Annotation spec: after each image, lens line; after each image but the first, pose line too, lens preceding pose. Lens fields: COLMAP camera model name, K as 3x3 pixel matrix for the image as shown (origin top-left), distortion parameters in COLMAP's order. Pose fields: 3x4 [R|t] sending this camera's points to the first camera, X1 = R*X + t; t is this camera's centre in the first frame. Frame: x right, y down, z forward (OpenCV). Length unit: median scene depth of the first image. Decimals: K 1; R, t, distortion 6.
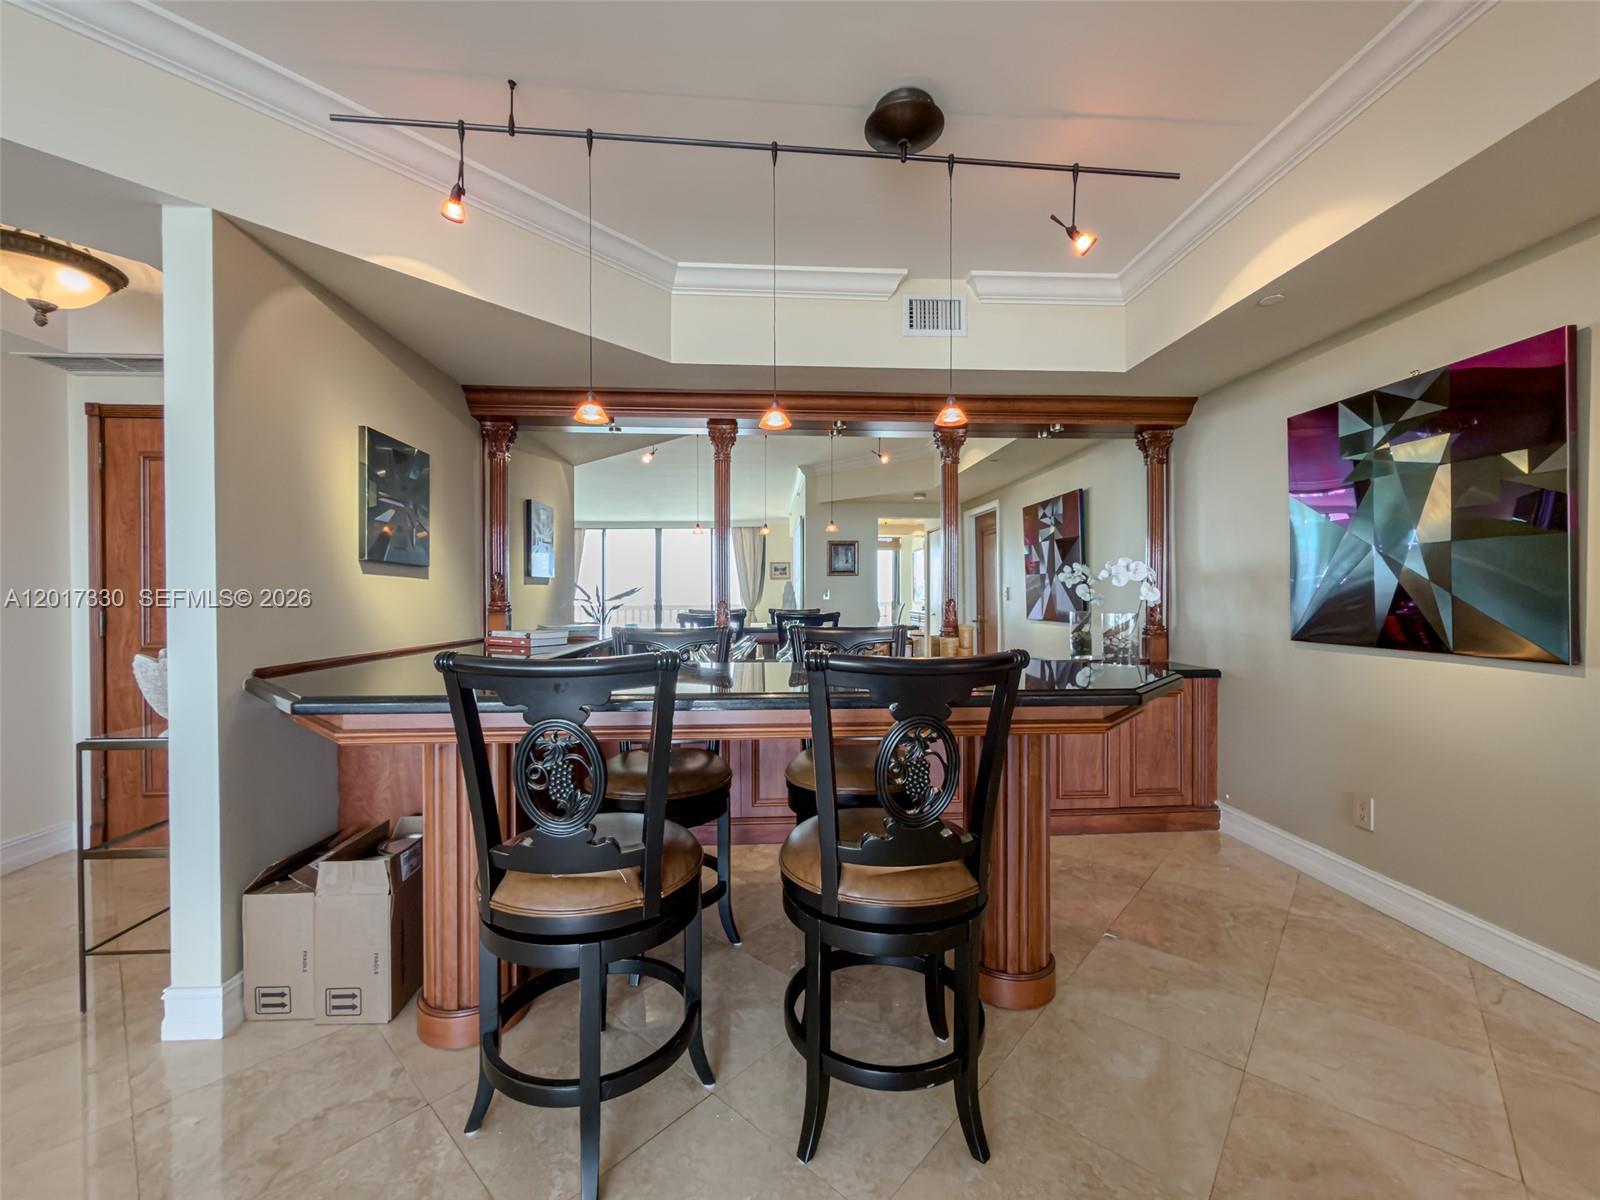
lens RADIAL K [[642.1, 0, 797.4], [0, 642.1, 601.5], [0, 0, 1]] dist [-0.002966, 0.000549]
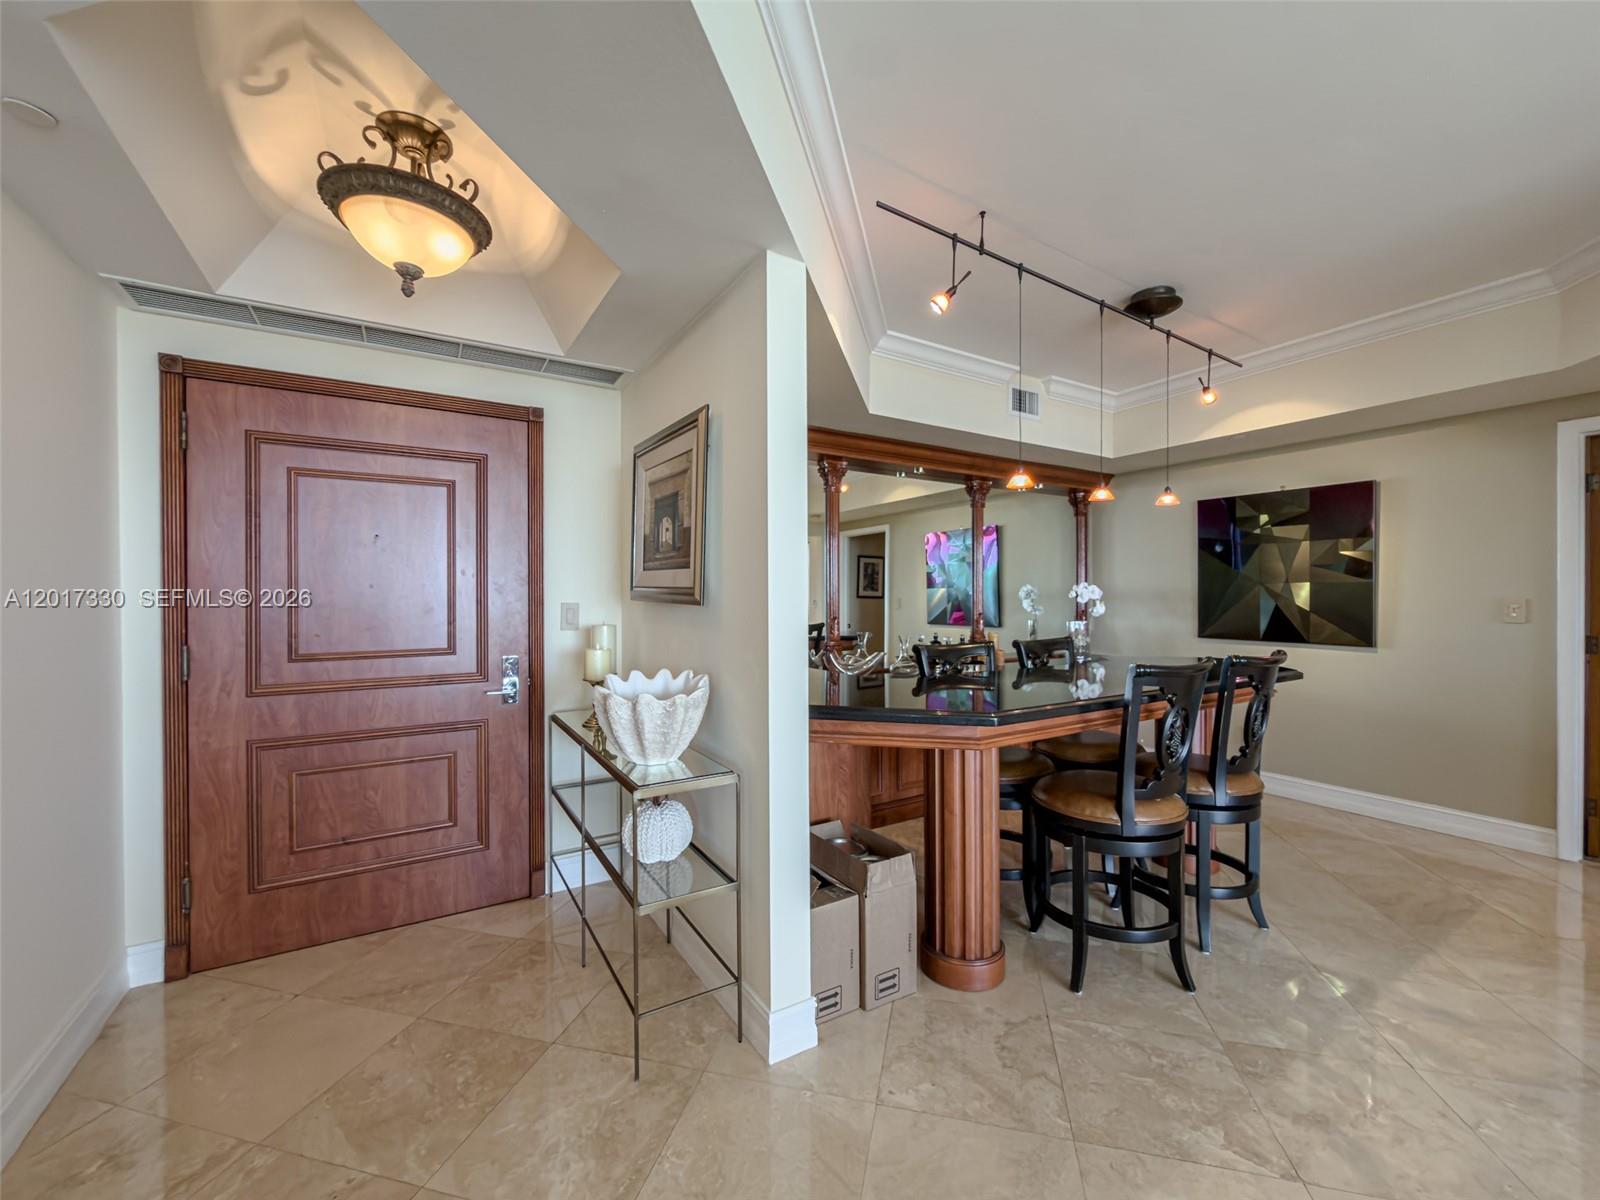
lens RADIAL K [[642.1, 0, 800.0], [0, 642.1, 600.3], [0, 0, 1]] dist [-0.002966, 0.000549]
pose [[0.882777, -0.002218, 0.469787, -0.984301], [0.004878, 0.999978, -0.004446, -0.035312], [-0.469767, 0.006216, 0.882769, 0.047367]]
